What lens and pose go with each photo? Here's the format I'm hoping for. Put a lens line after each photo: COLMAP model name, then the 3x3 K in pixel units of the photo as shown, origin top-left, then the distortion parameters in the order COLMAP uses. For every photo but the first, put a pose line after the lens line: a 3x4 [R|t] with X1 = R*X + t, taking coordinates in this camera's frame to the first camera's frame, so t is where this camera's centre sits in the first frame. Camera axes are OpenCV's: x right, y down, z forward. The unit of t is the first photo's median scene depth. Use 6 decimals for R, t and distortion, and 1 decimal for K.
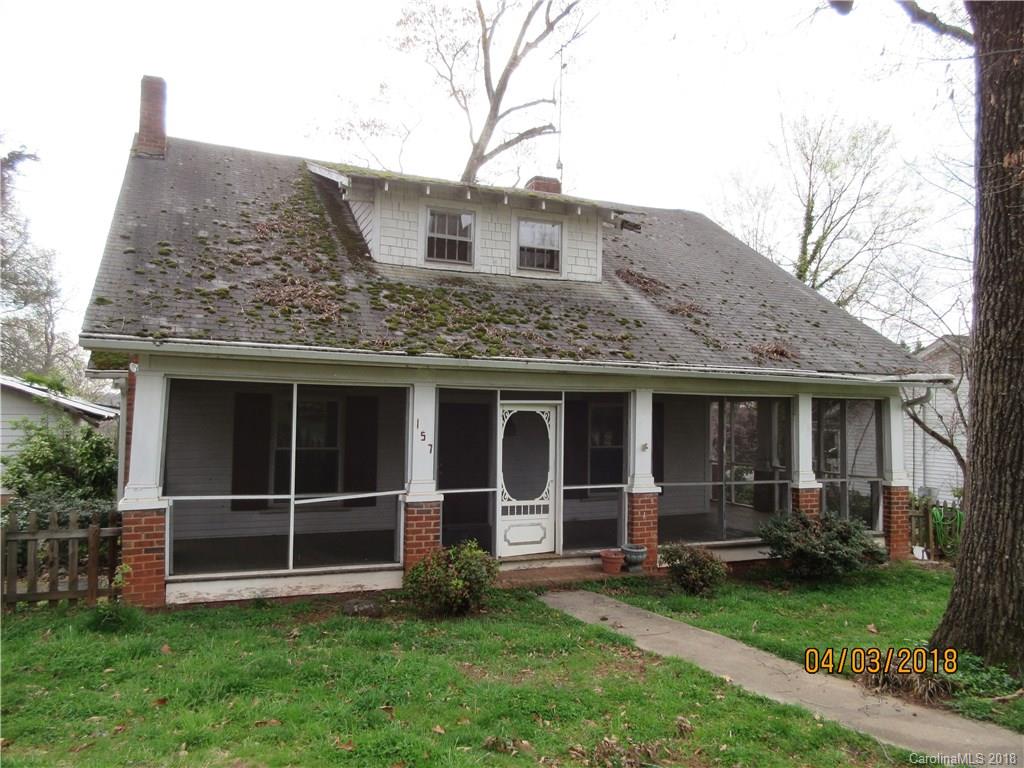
lens RADIAL K [[772.4, 0, 512.0], [0, 772.4, 384.0], [0, 0, 1]] dist [-0.005546, -0.001661]
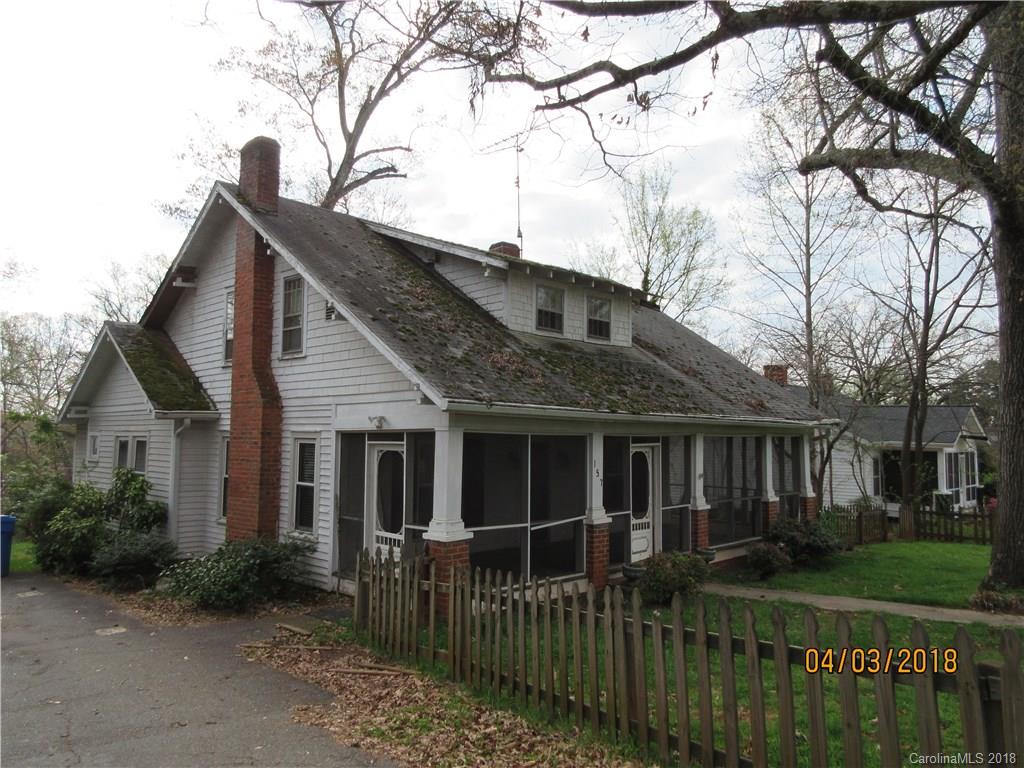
lens RADIAL K [[772.4, 0, 512.0], [0, 772.4, 384.0], [0, 0, 1]] dist [-0.005546, -0.001661]
pose [[0.921772, 0.019991, 0.387216, -0.636790], [-0.011597, 0.999645, -0.024001, -0.041891], [-0.387558, 0.017633, 0.921677, -0.122569]]
